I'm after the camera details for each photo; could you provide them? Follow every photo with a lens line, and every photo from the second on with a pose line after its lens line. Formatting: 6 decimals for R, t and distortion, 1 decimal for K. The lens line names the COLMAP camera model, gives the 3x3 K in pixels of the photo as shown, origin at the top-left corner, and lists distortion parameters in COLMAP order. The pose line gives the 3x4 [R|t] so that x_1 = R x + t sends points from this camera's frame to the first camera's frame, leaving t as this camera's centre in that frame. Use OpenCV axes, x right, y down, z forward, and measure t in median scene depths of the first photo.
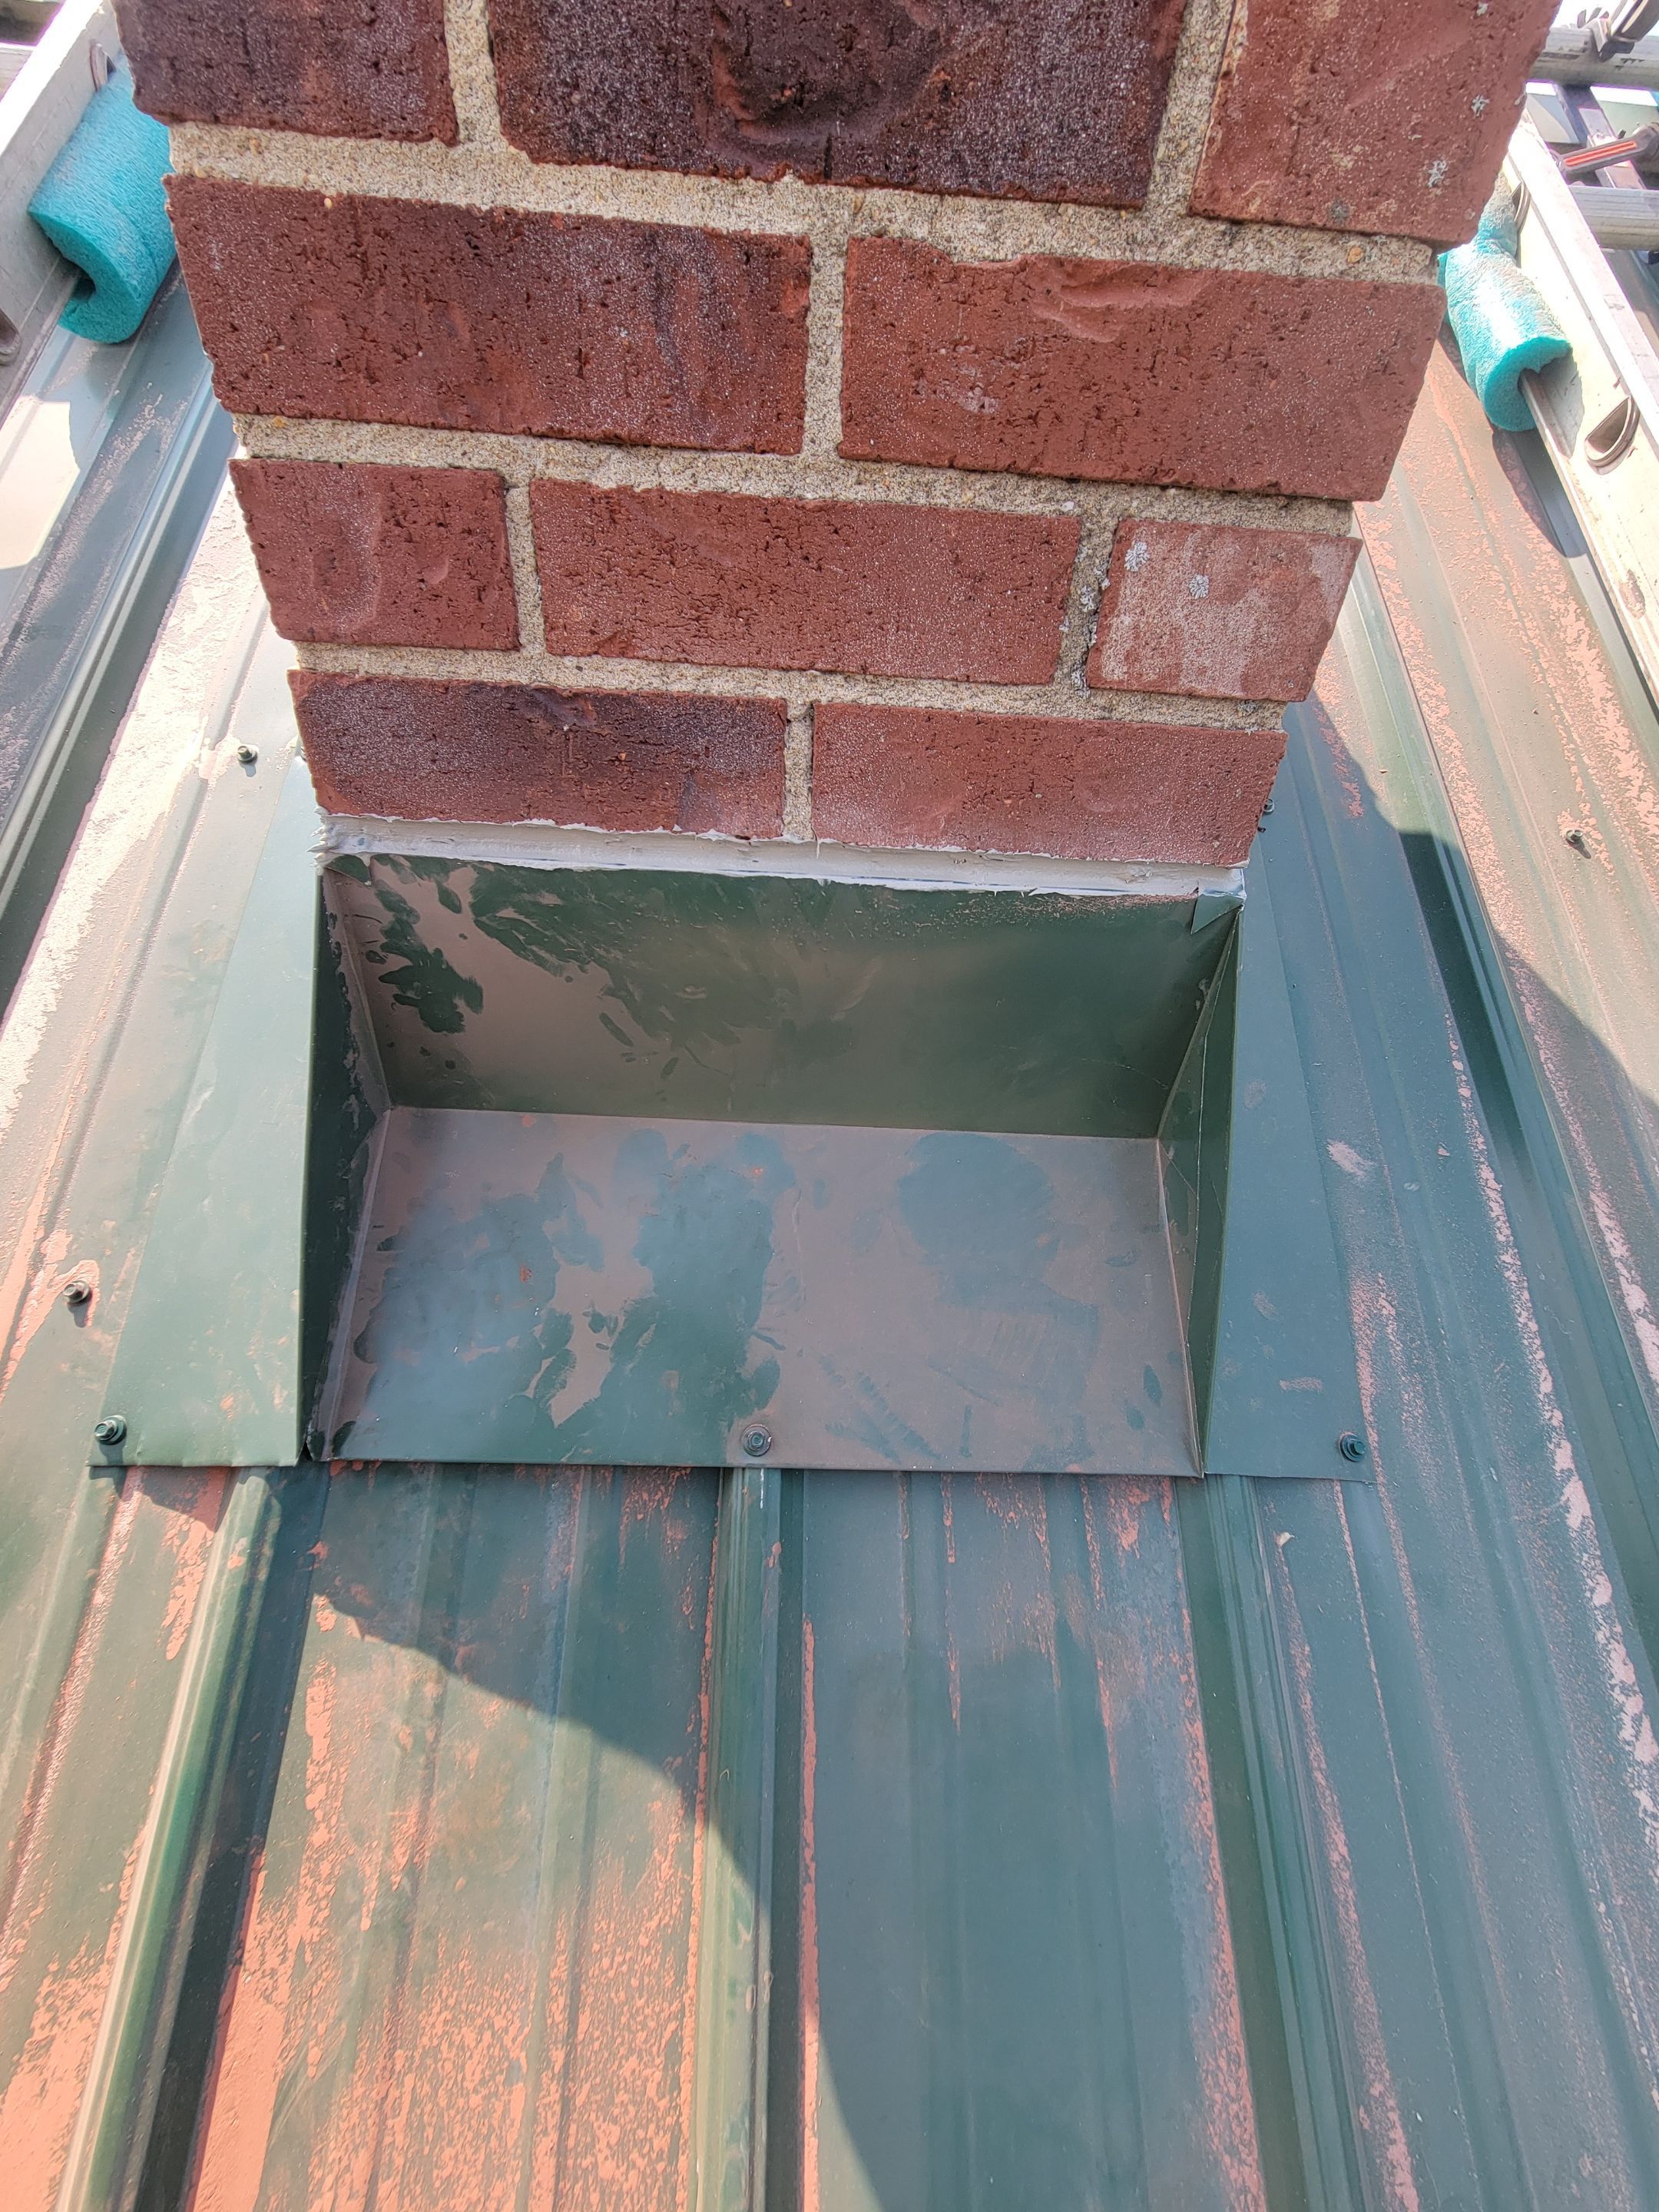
lens RADIAL K [[897.0, 0, 831.2], [0, 897.0, 1113.1], [0, 0, 1]] dist [-0.000428, -0.000005]
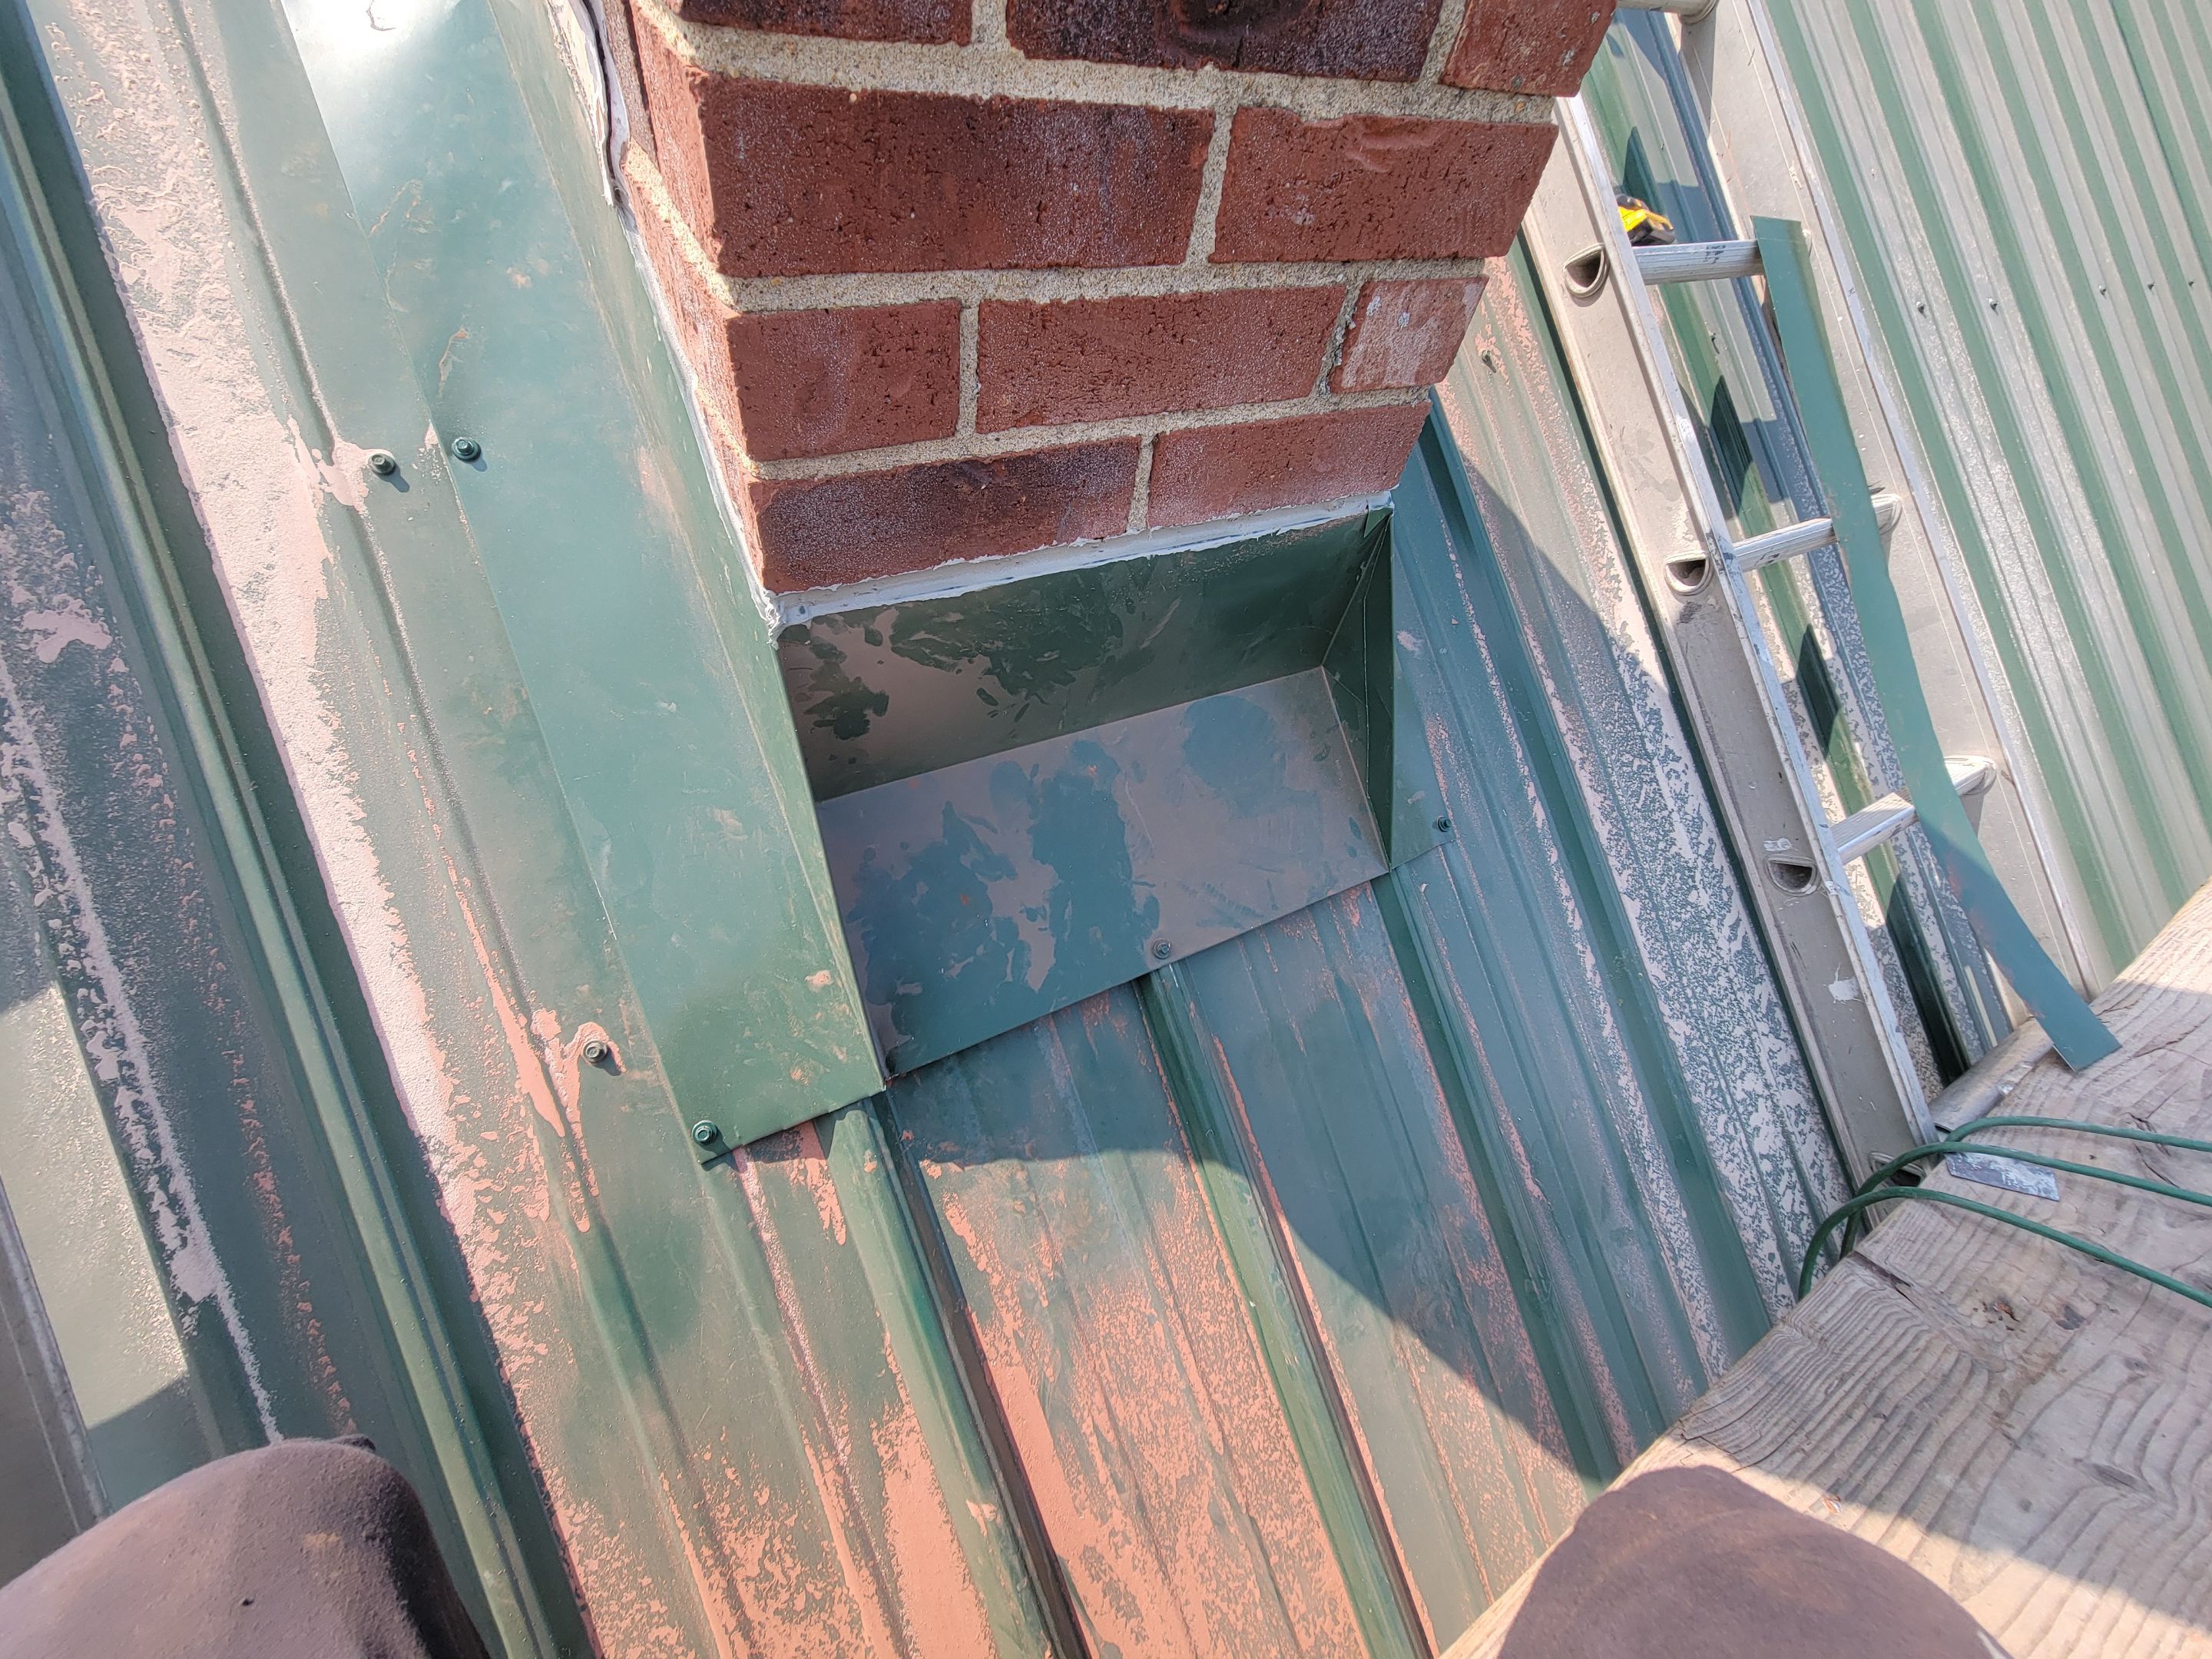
lens RADIAL K [[894.2, 0, 1107.2], [0, 894.2, 828.0], [0, 0, 1]] dist [0.000959, -0.000930]
pose [[0.880705, -0.310229, 0.357935, -0.711564], [0.180340, 0.918371, 0.352239, -0.399638], [-0.437992, -0.245668, 0.864760, -0.208532]]
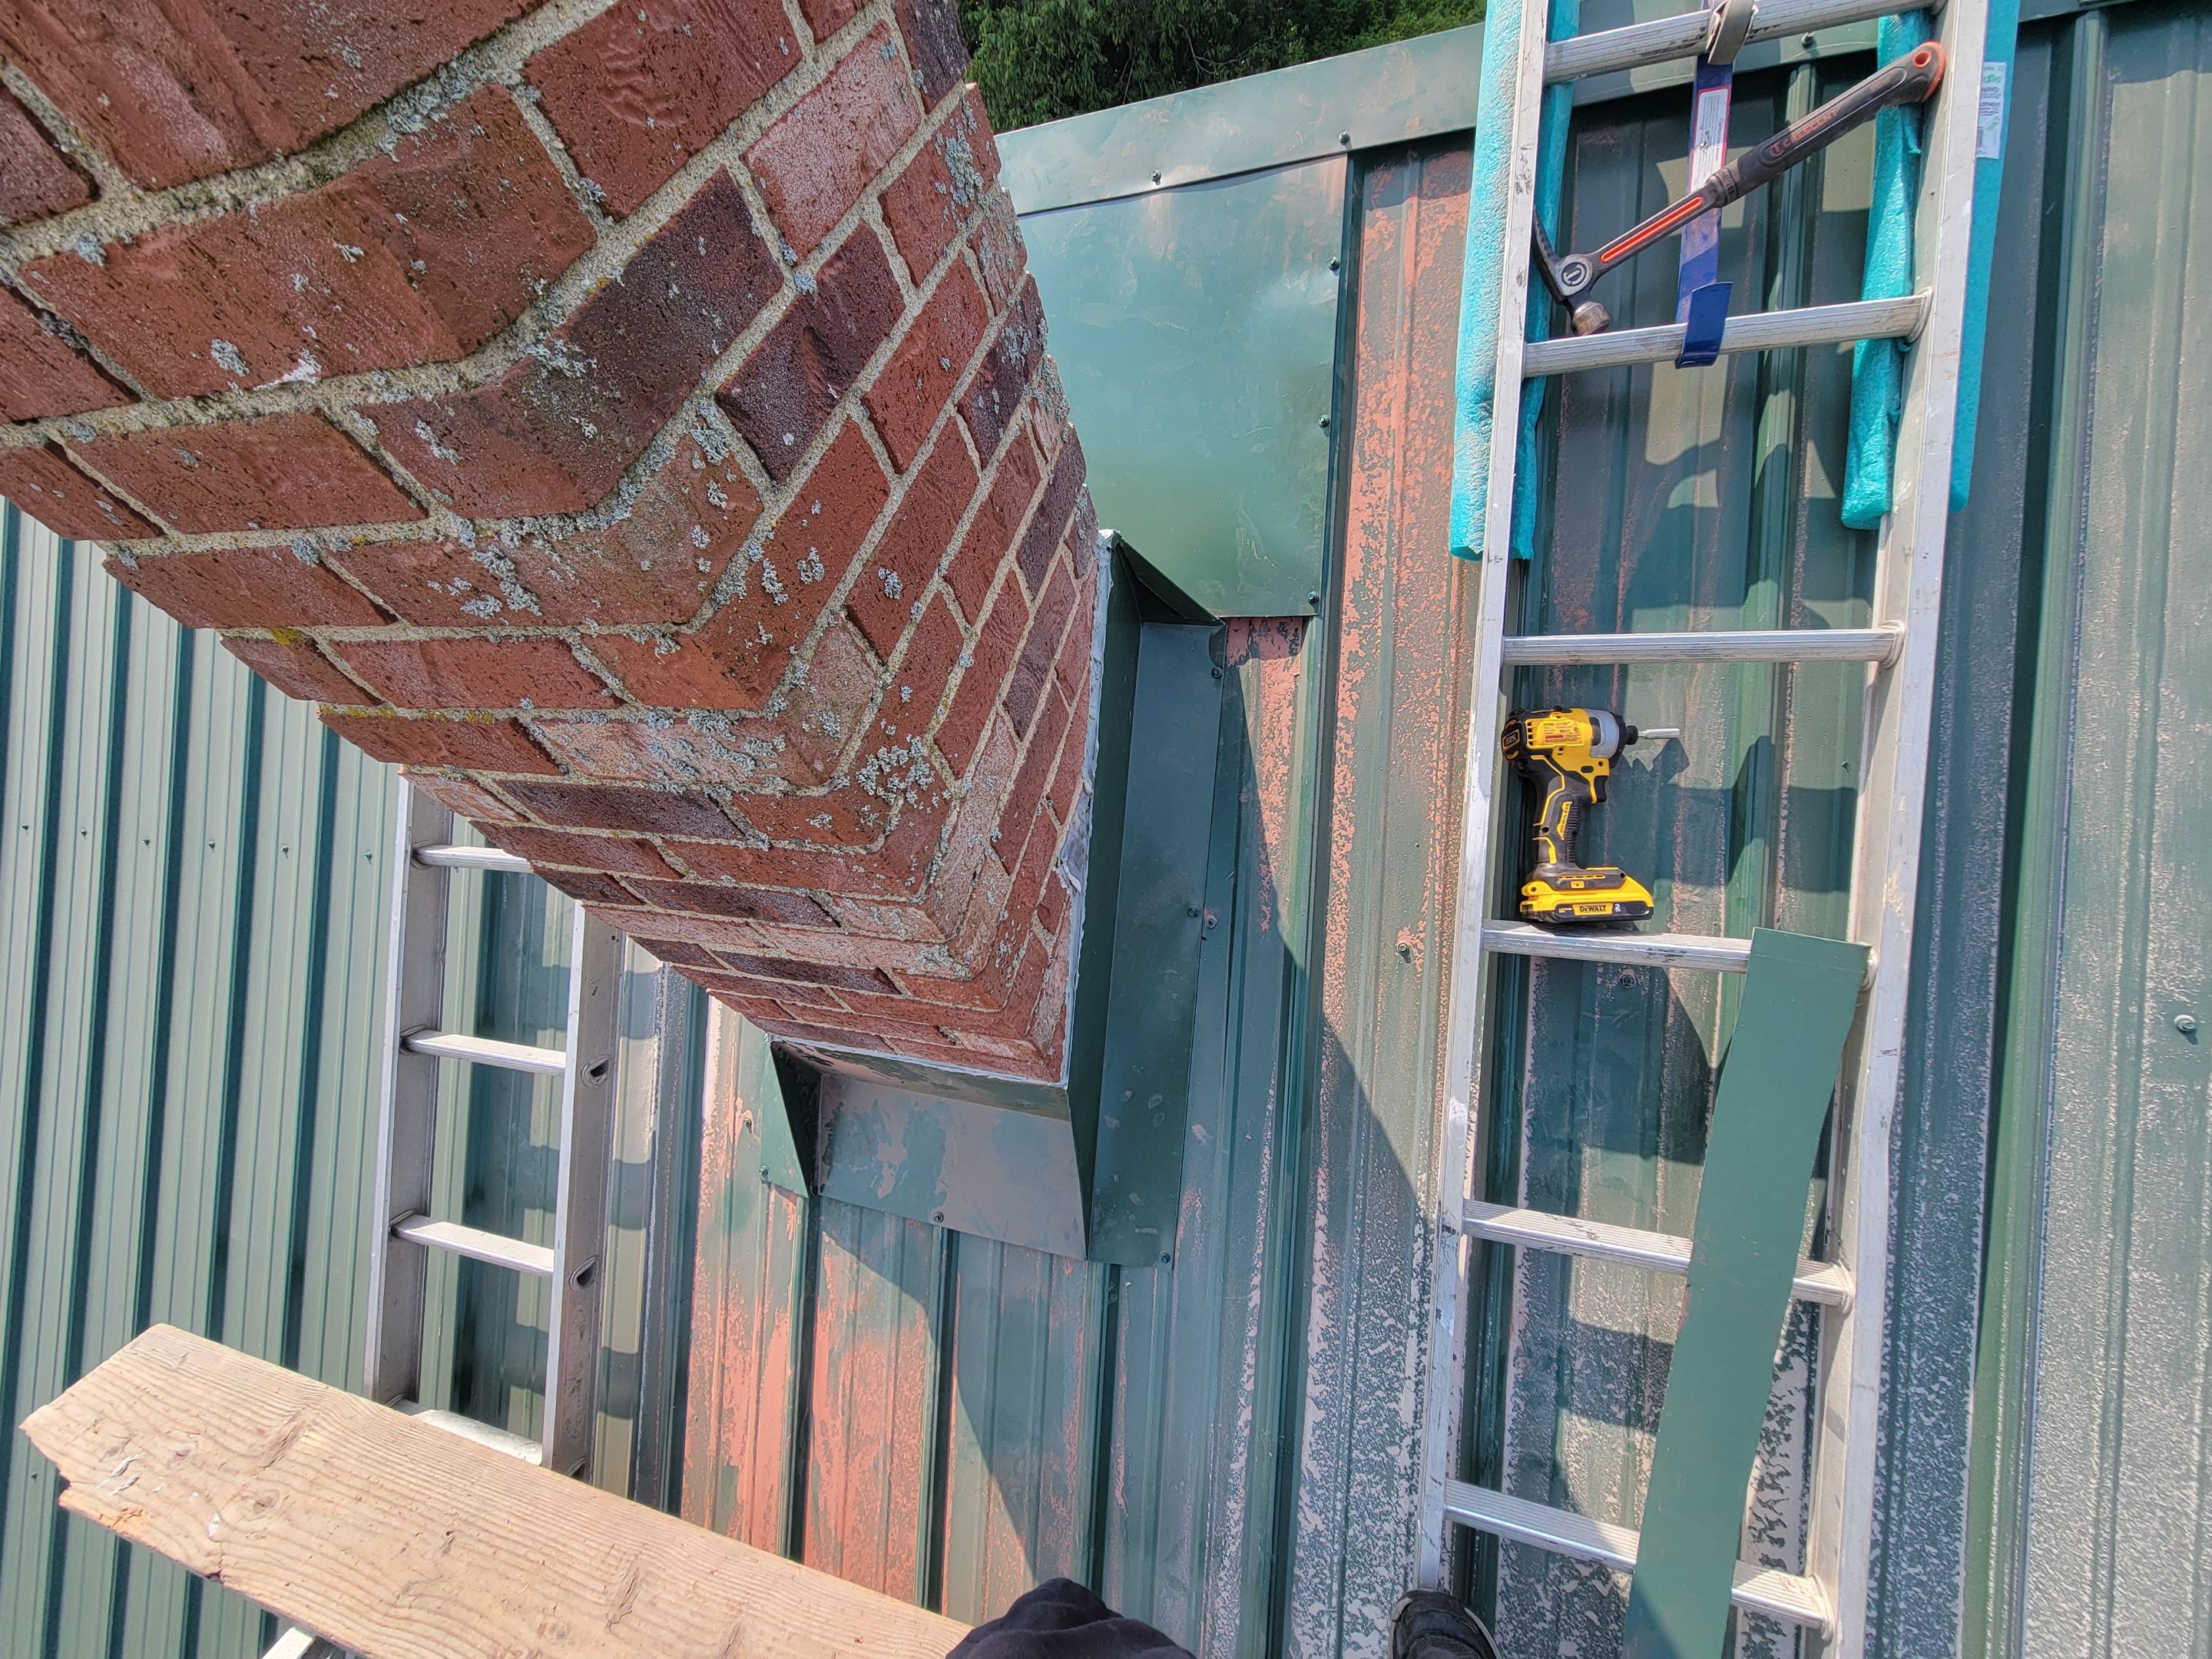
lens RADIAL K [[903.0, 0, 1122.9], [0, 903.0, 828.4], [0, 0, 1]] dist [-0.000931, -0.000166]
pose [[0.919835, 0.049061, -0.389225, 1.714884], [0.095970, 0.933864, 0.344511, -1.951689], [0.380385, -0.354248, 0.854293, -0.893783]]
